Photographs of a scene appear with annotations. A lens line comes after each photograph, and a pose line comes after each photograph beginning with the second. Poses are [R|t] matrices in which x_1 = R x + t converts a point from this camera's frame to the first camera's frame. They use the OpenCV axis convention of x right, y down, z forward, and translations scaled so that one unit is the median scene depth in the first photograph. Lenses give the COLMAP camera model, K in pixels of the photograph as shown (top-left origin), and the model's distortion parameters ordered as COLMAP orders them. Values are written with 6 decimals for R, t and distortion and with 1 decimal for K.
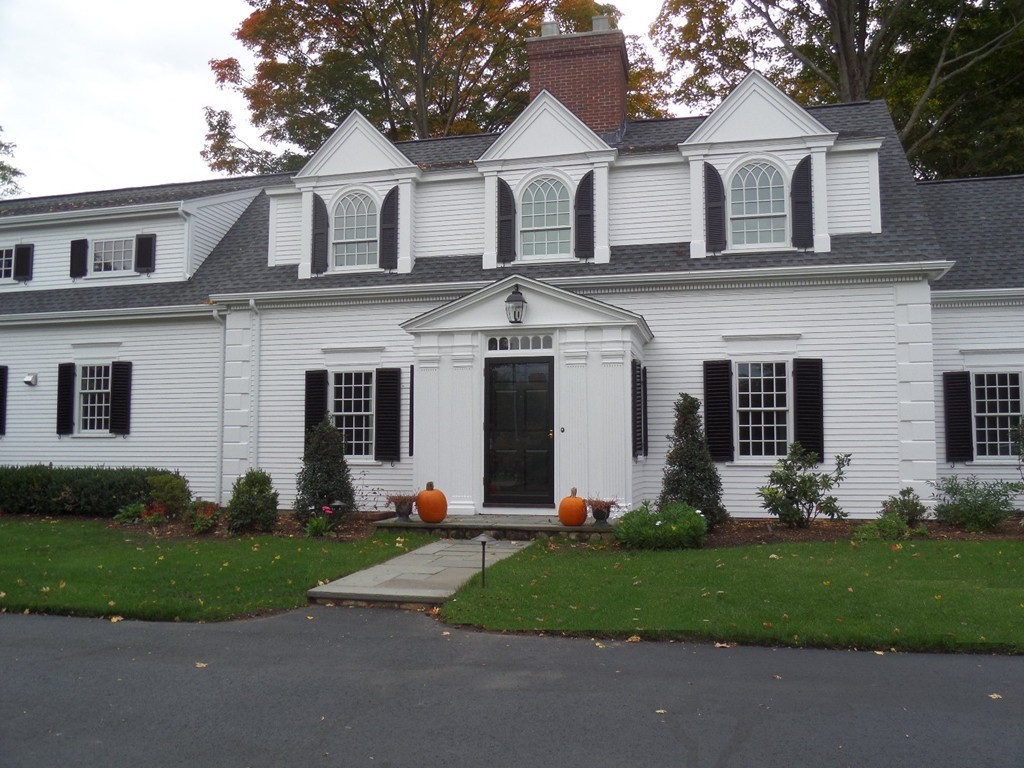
lens RADIAL K [[876.9, 0, 512.0], [0, 876.9, 384.0], [0, 0, 1]] dist [-0.083930, 0.063758]
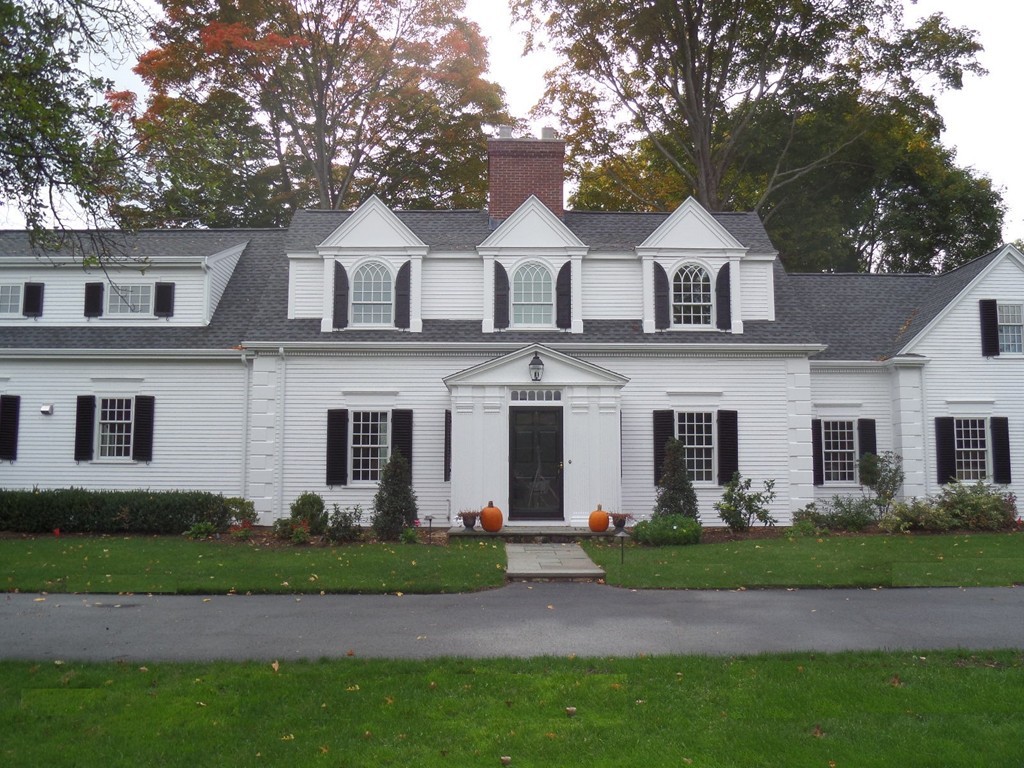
lens RADIAL K [[876.9, 0, 512.0], [0, 876.9, 384.0], [0, 0, 1]] dist [-0.083930, 0.063758]
pose [[0.967060, 0.028404, 0.252960, -0.297762], [-0.021634, 0.999331, -0.029503, -0.019958], [-0.253629, 0.023059, 0.967027, -0.220916]]
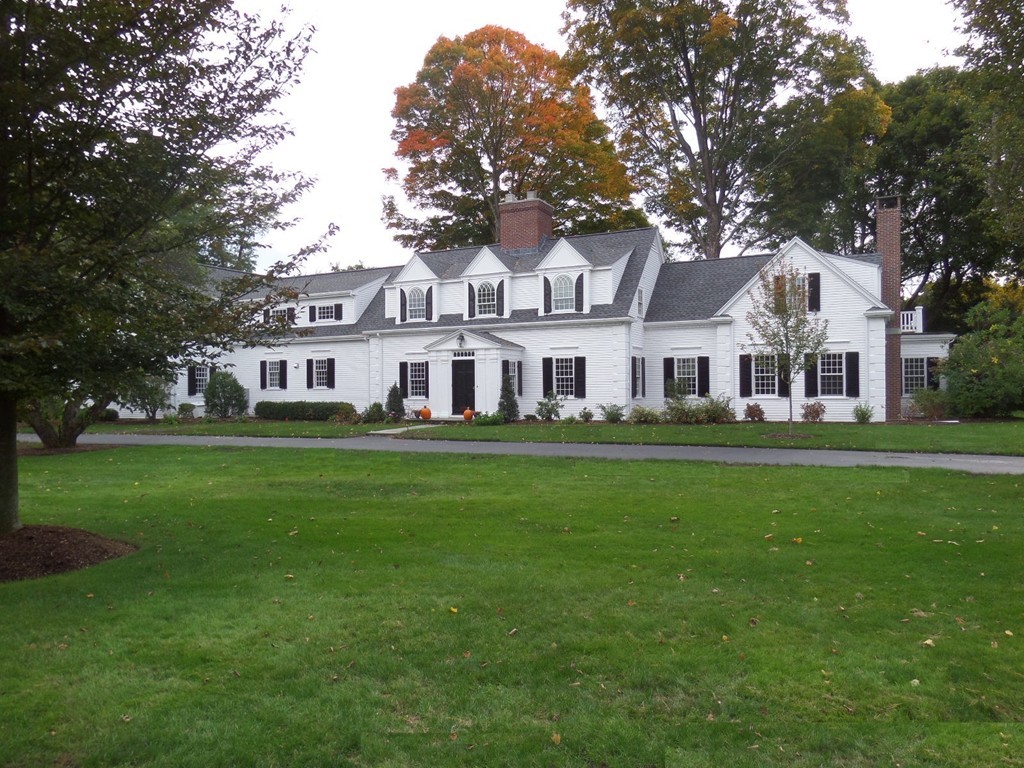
lens RADIAL K [[752.0, 0, 512.0], [0, 752.0, 384.0], [0, 0, 1]] dist [-0.060369, 0.001002]
pose [[0.974229, -0.010021, -0.225338, 0.553760], [0.025925, 0.997367, 0.067732, -0.089022], [0.224066, -0.071828, 0.971923, -0.999854]]
